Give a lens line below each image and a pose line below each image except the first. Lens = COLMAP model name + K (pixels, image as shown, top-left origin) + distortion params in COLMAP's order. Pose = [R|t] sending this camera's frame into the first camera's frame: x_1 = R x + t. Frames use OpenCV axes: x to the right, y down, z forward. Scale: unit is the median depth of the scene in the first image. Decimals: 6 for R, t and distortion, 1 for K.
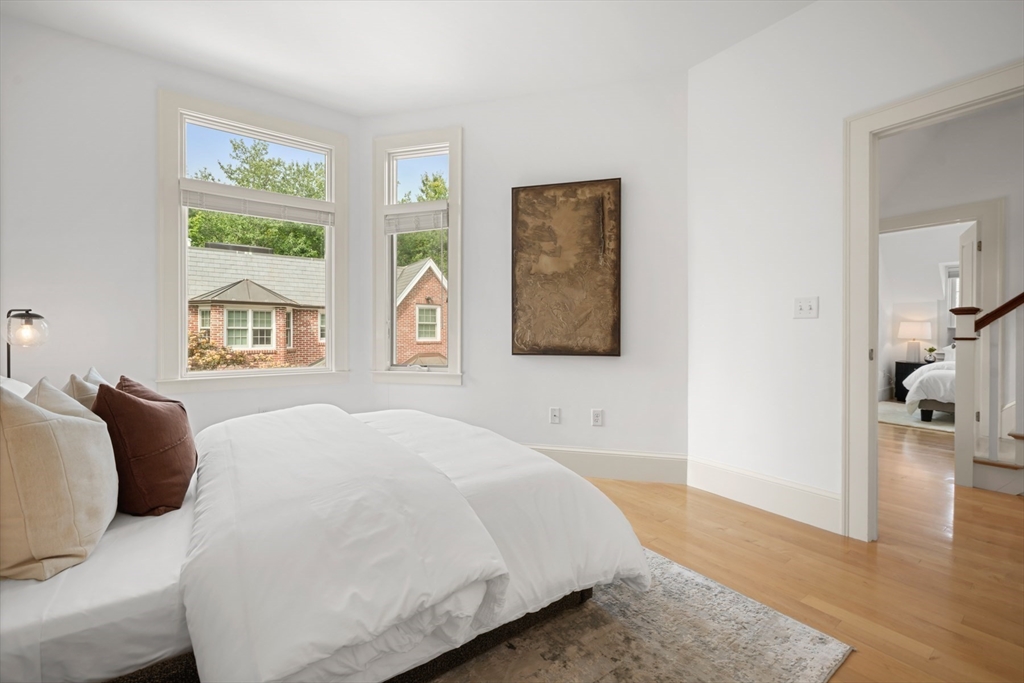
lens RADIAL K [[426.1, 0, 510.0], [0, 426.1, 337.7], [0, 0, 1]] dist [-0.000002, -0.000263]
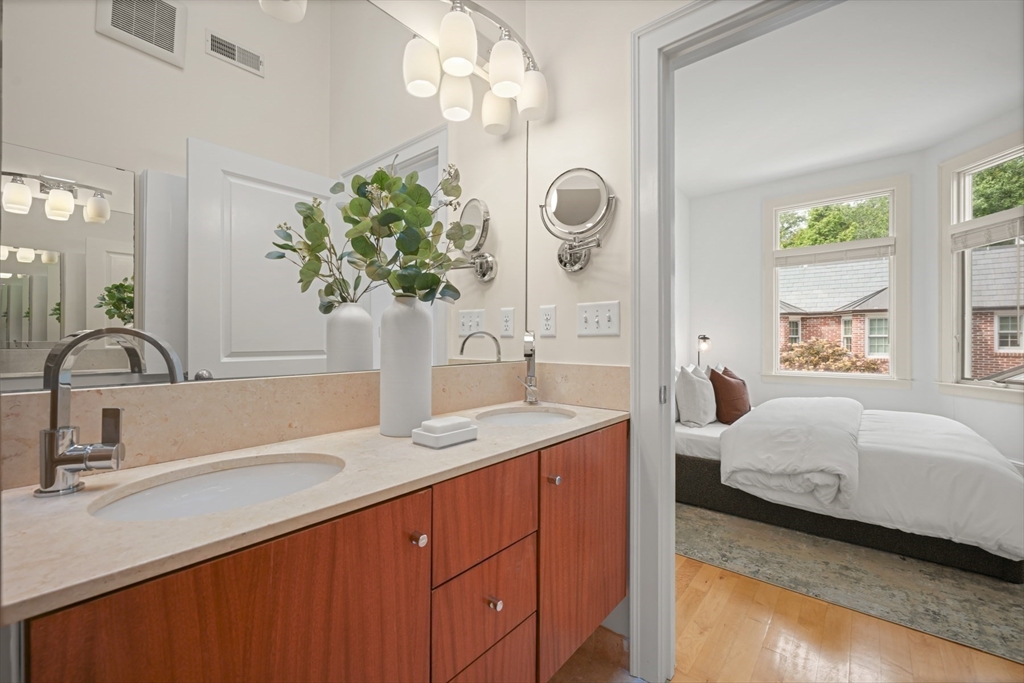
lens RADIAL K [[426.1, 0, 510.0], [0, 426.1, 341.2], [0, 0, 1]] dist [-0.000002, -0.000263]
pose [[0.235335, 0.001220, -0.971914, 0.536780], [-0.005652, 0.999984, -0.000114, -0.022121], [0.971898, 0.005520, 0.235338, -0.341357]]
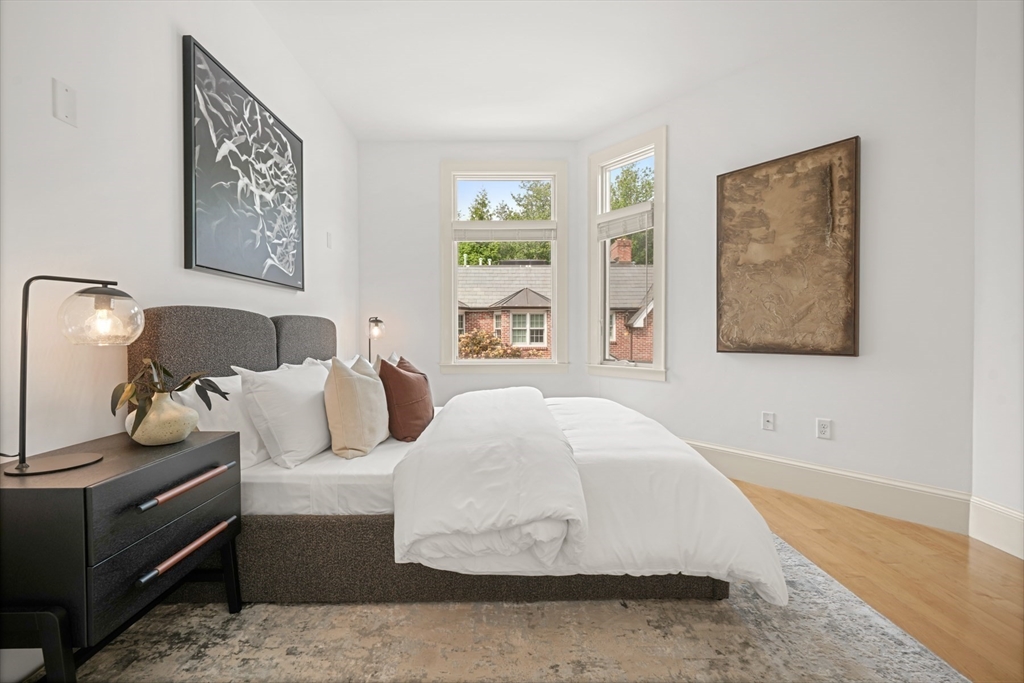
lens RADIAL K [[426.1, 0, 511.5], [0, 426.1, 340.9], [0, 0, 1]] dist [-0.000002, -0.000263]
pose [[0.817236, 0.006435, -0.576267, 0.187630], [-0.001427, 0.999957, 0.009143, 0.007340], [0.576301, -0.006650, 0.817210, -0.041298]]
